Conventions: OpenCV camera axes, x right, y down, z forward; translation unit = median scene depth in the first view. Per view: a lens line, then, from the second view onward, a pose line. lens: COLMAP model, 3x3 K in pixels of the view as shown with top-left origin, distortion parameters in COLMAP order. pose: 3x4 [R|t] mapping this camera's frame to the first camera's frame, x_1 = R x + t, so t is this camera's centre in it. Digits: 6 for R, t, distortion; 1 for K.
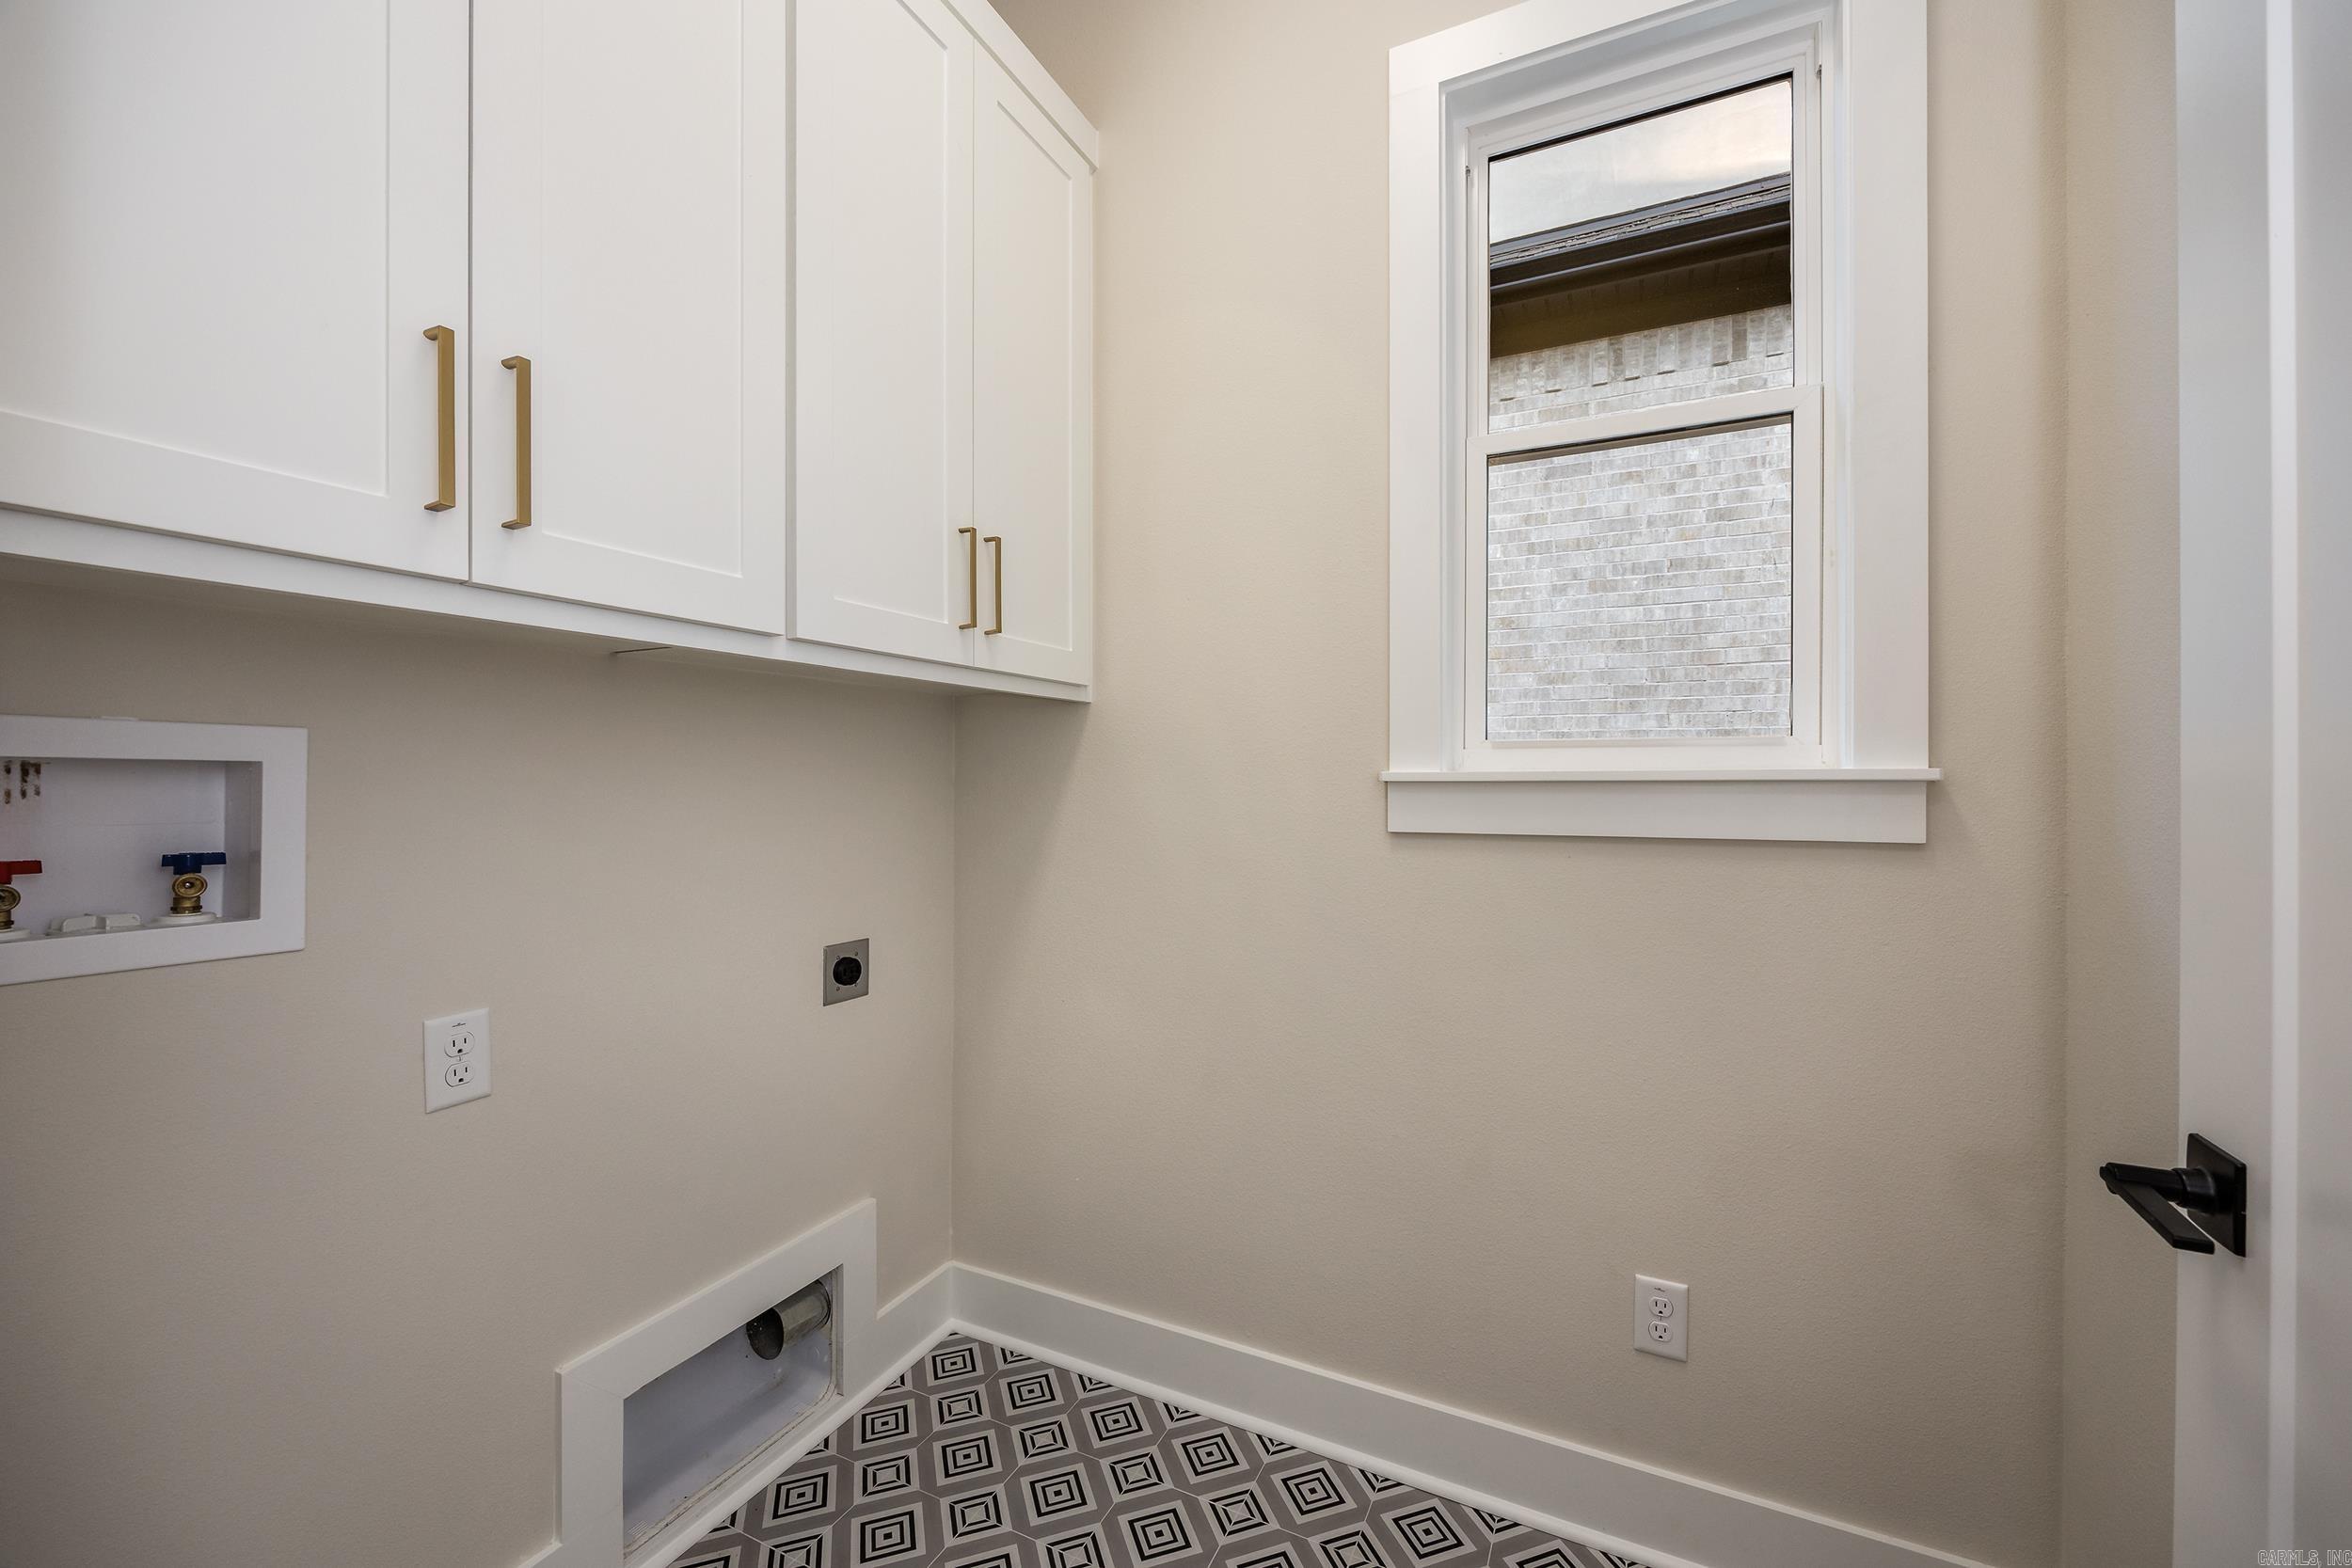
lens RADIAL K [[920.2, 0, 1179.0], [0, 920.2, 779.9], [0, 0, 1]] dist [0.004015, 0.000303]
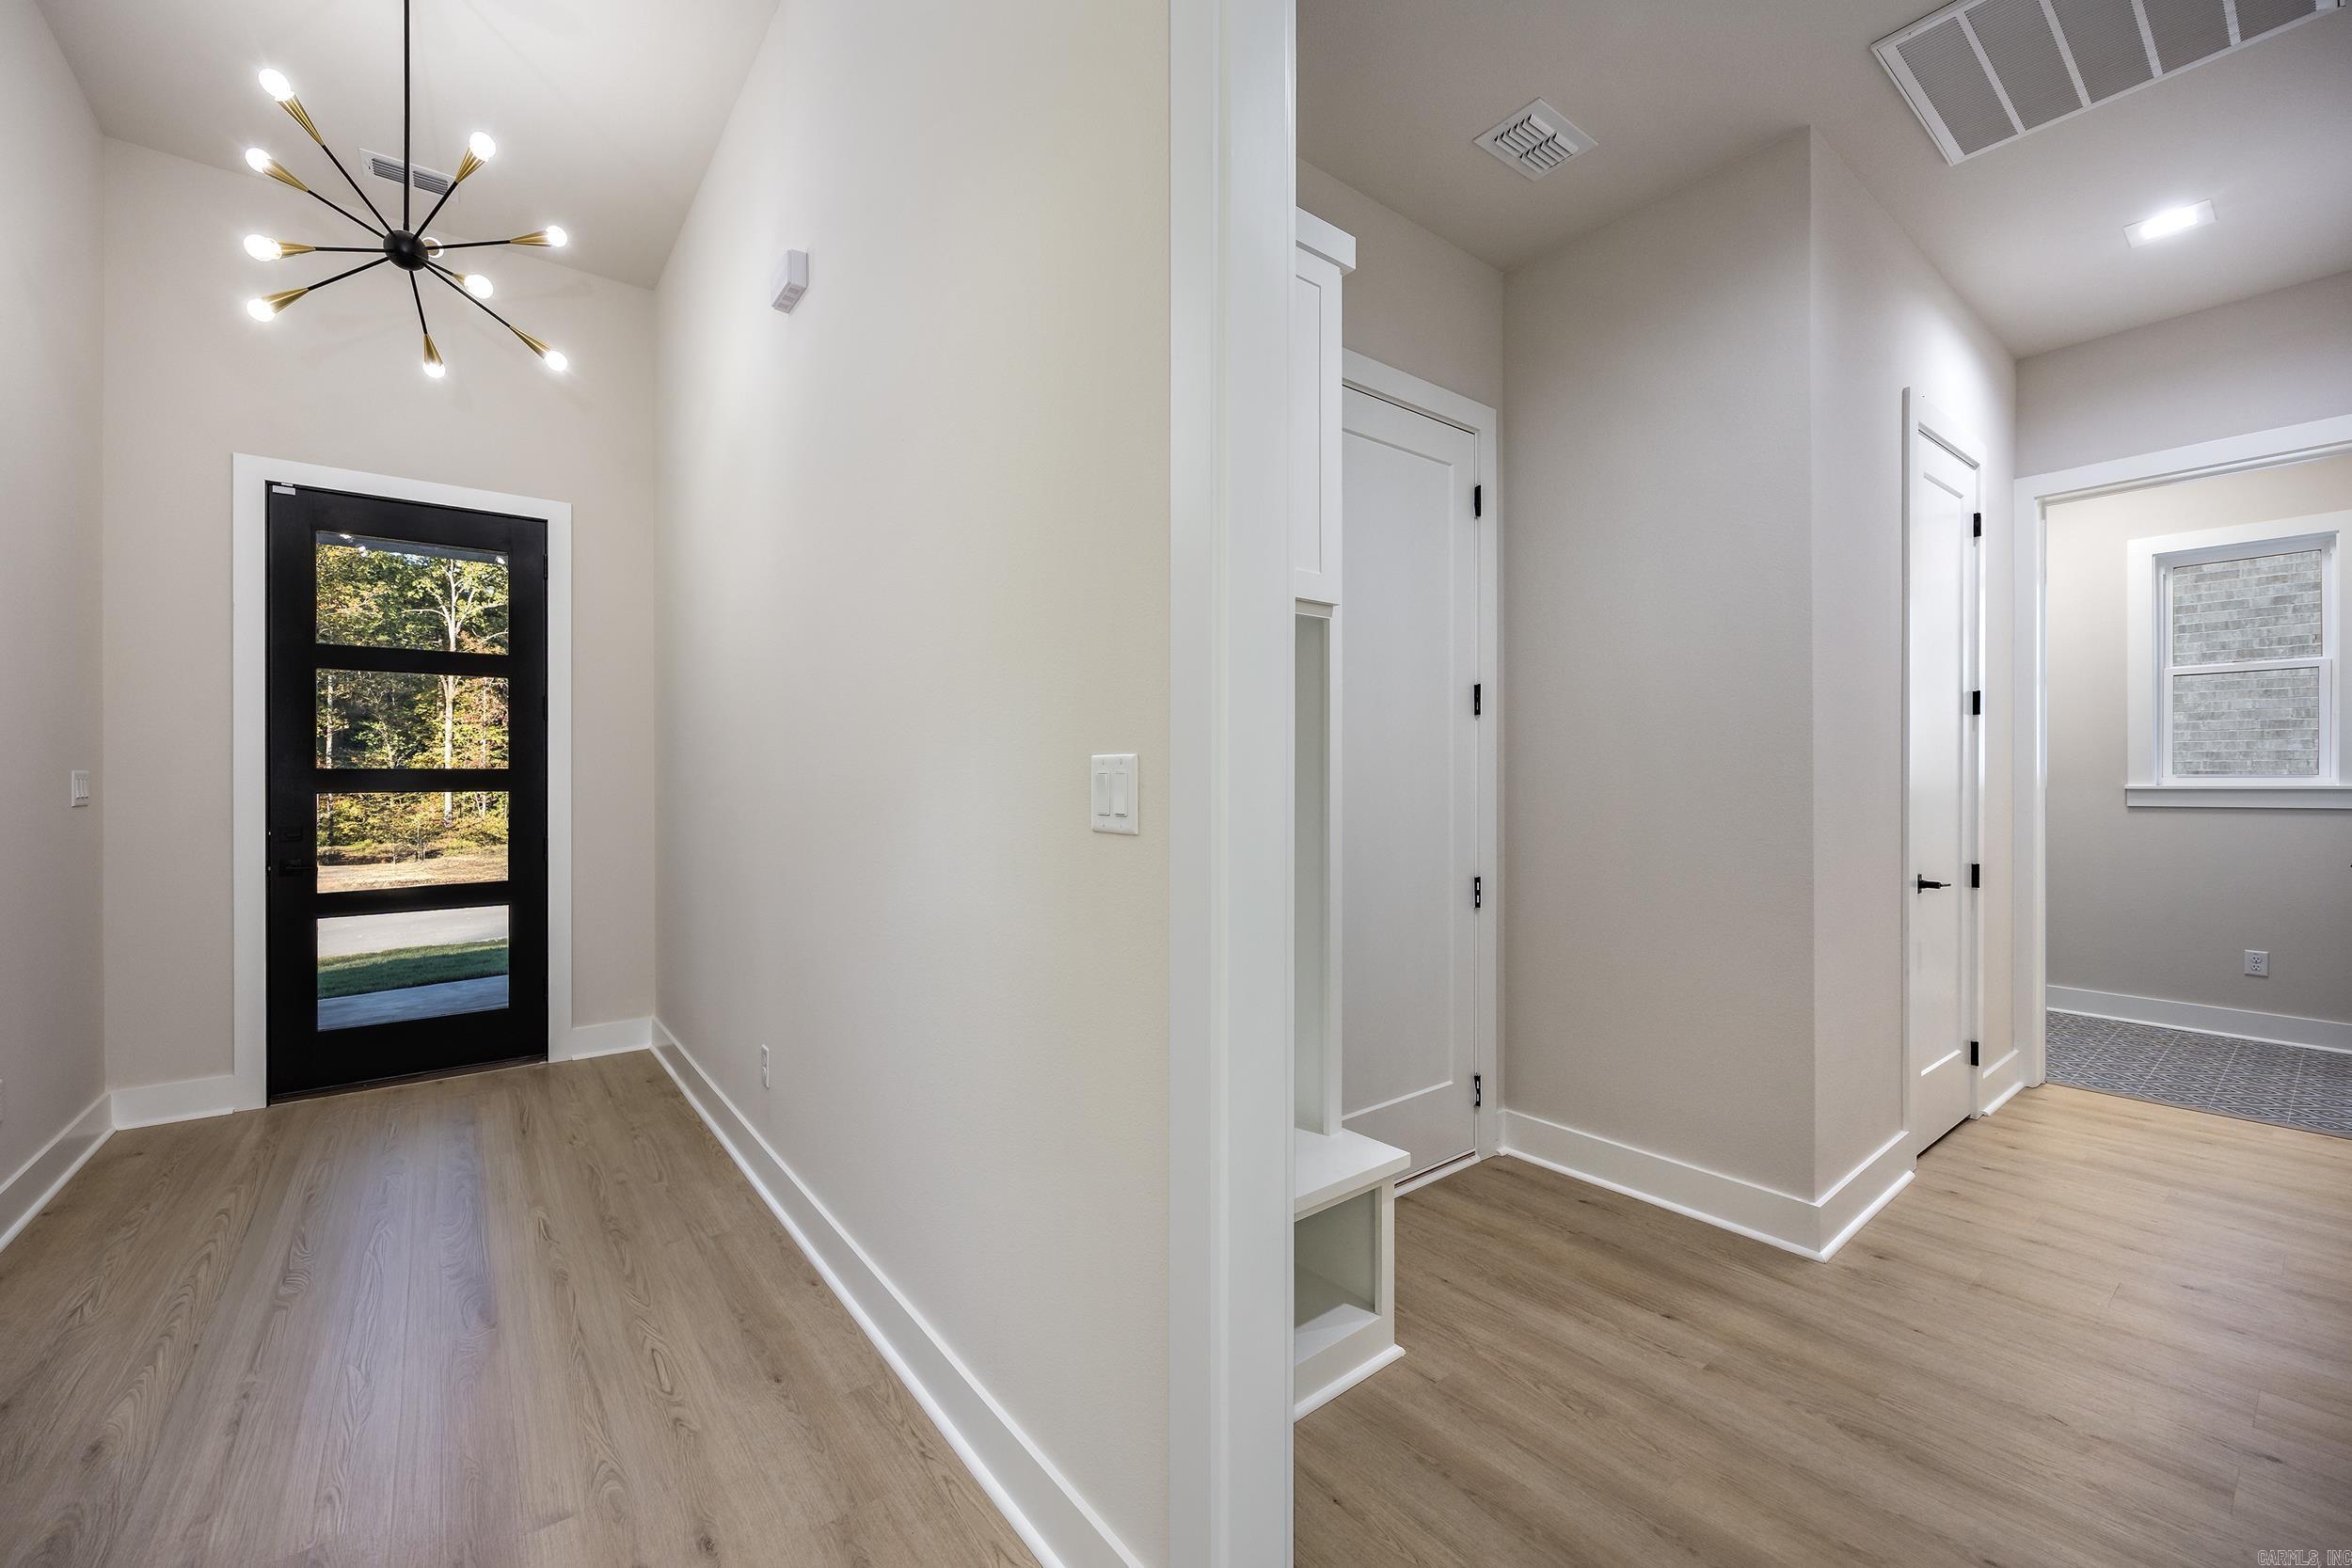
lens RADIAL K [[920.2, 0, 1164.9], [0, 920.2, 783.7], [0, 0, 1]] dist [0.004015, 0.000303]
pose [[0.899259, -0.003155, -0.437406, -0.457462], [0.005454, 0.999977, 0.004001, -0.016474], [0.437383, -0.005984, 0.899255, -1.101018]]
